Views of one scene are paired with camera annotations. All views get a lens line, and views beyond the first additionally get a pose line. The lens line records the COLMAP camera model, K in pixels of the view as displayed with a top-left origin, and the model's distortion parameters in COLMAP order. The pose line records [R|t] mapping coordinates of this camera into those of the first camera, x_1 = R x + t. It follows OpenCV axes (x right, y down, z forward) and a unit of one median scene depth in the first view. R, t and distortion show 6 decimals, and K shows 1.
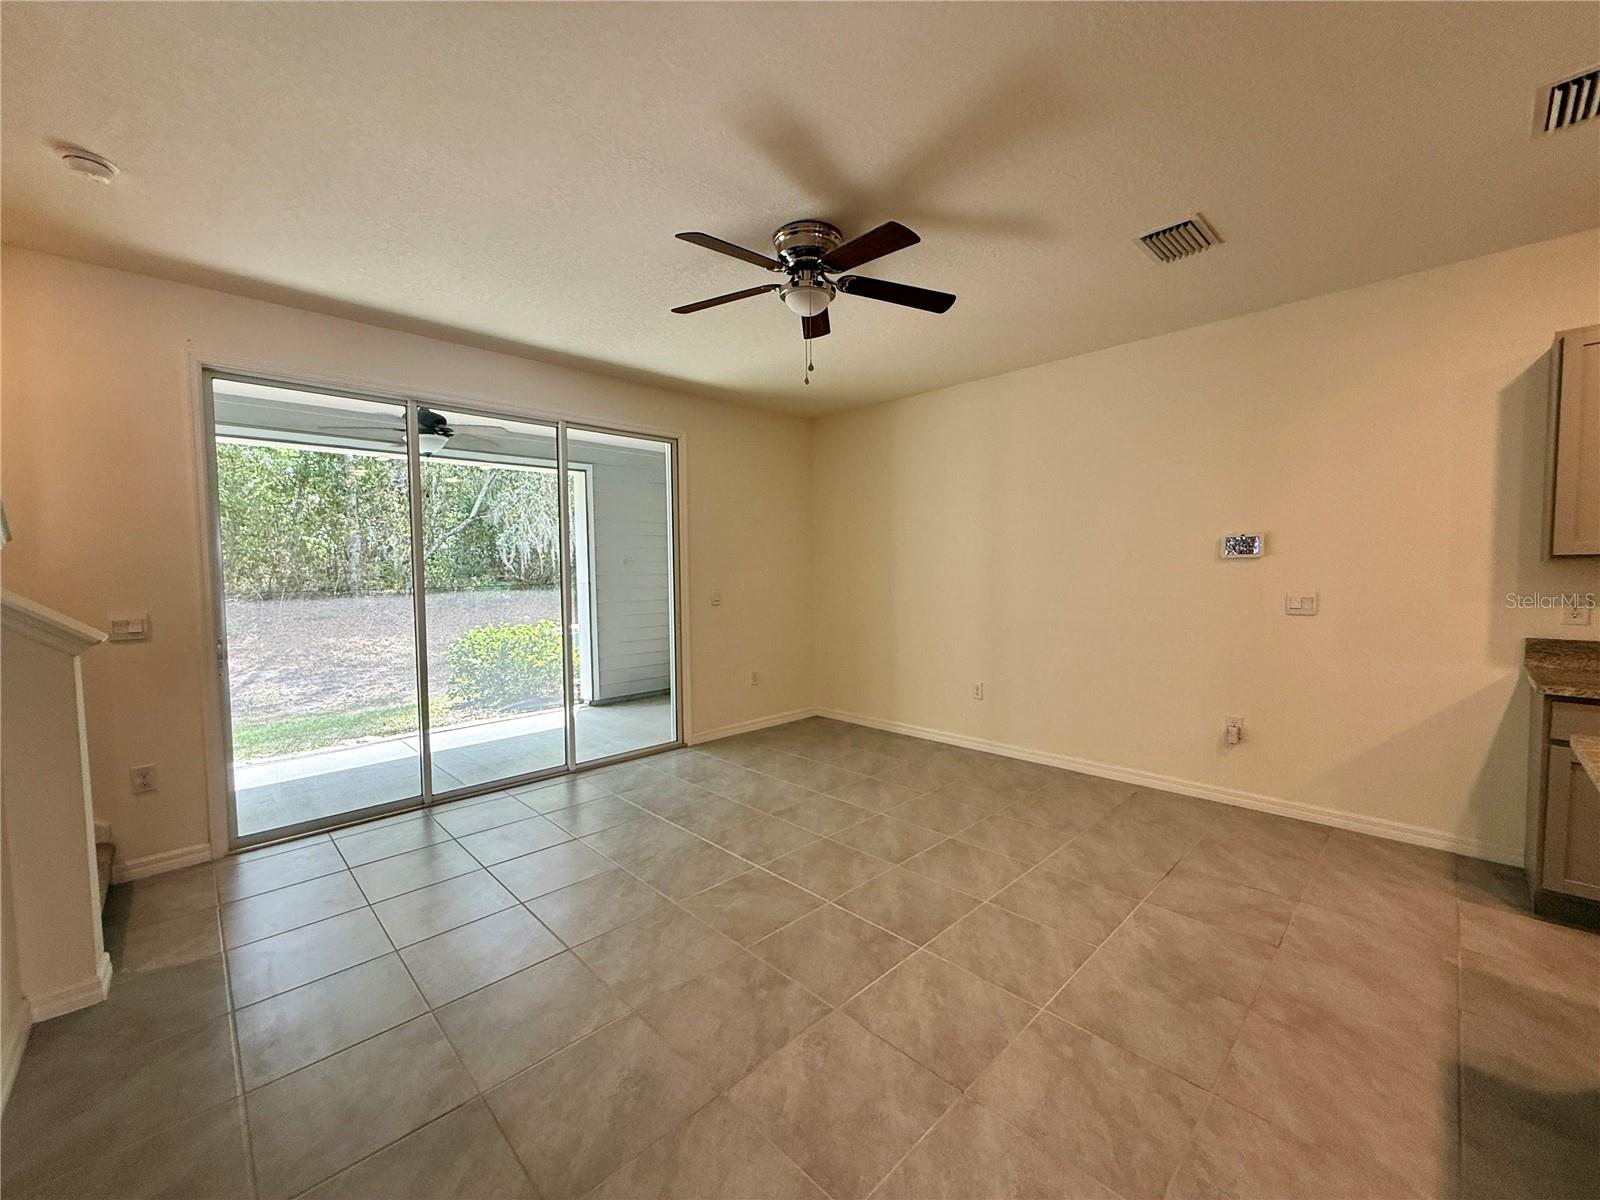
lens RADIAL K [[636.8, 0, 798.1], [0, 636.8, 599.7], [0, 0, 1]] dist [-0.001218, 0.000464]
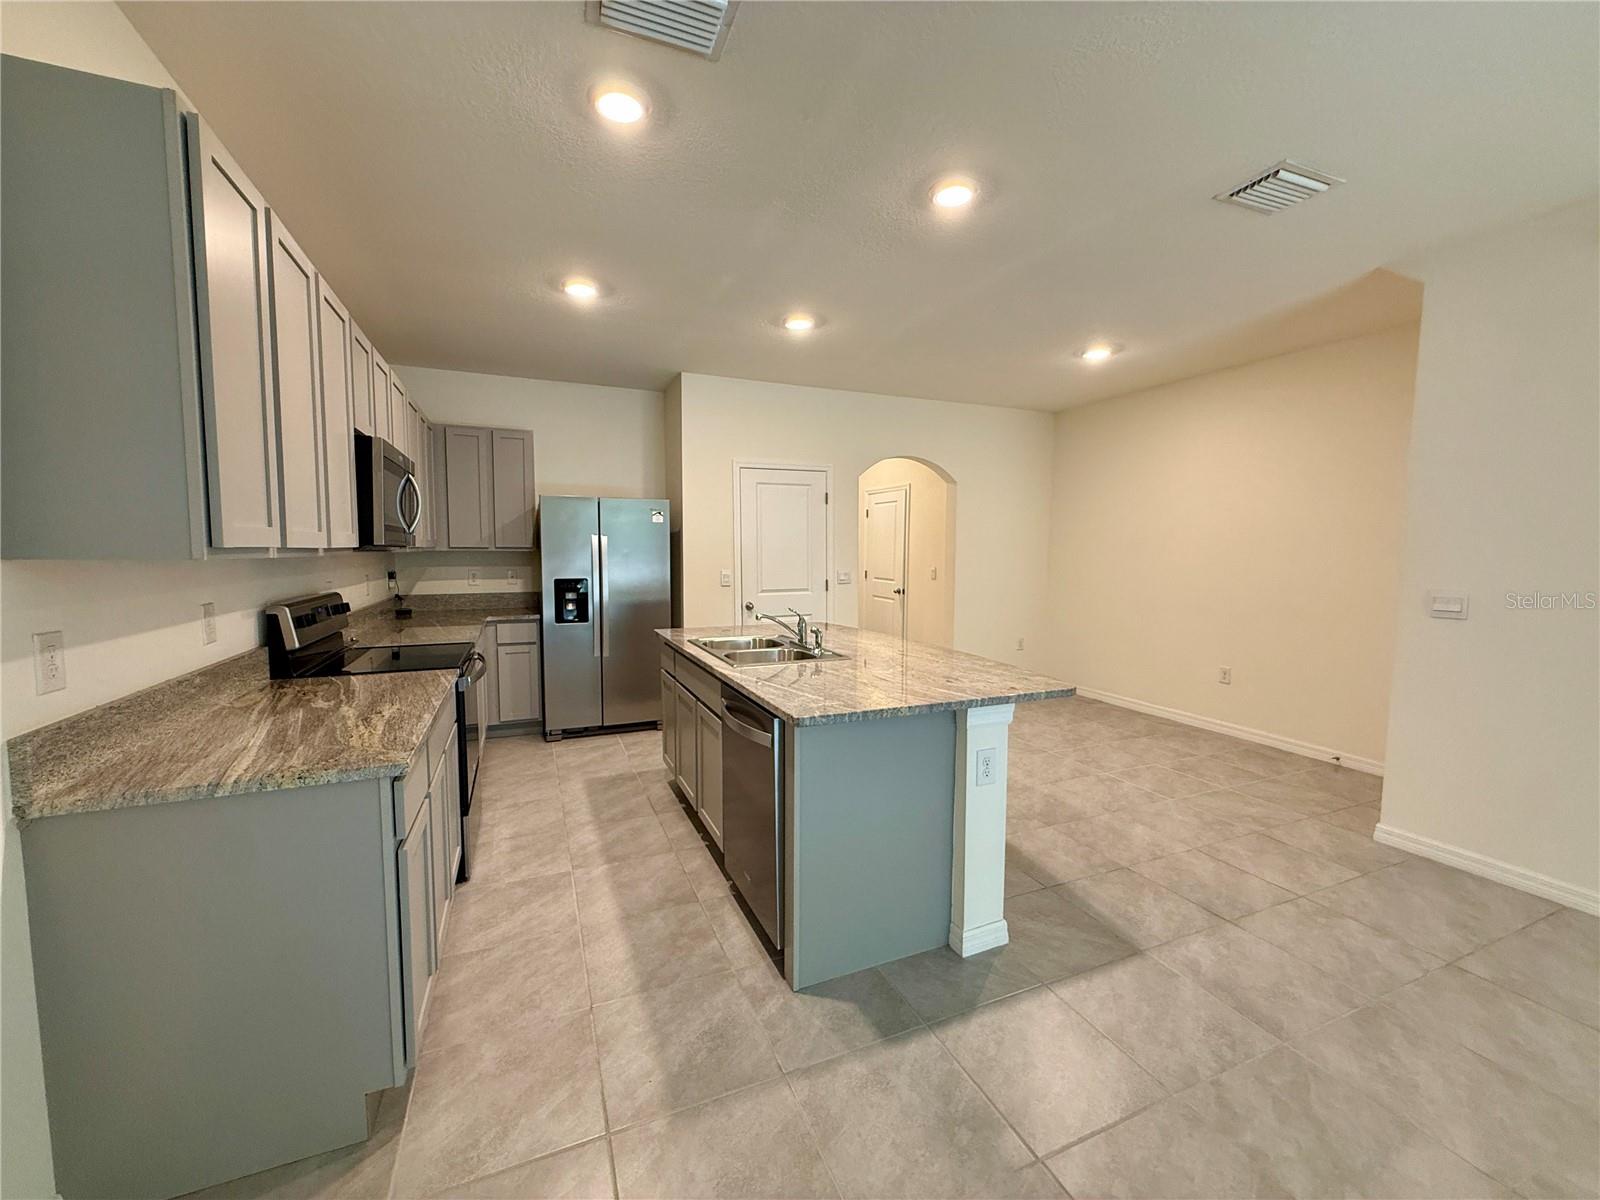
lens RADIAL K [[636.8, 0, 797.2], [0, 636.8, 596.8], [0, 0, 1]] dist [-0.001218, 0.000464]
pose [[-0.931904, -0.020250, 0.362140, 0.380669], [0.024799, 0.992547, 0.119316, -0.055351], [-0.361857, 0.120172, -0.924455, 0.904911]]
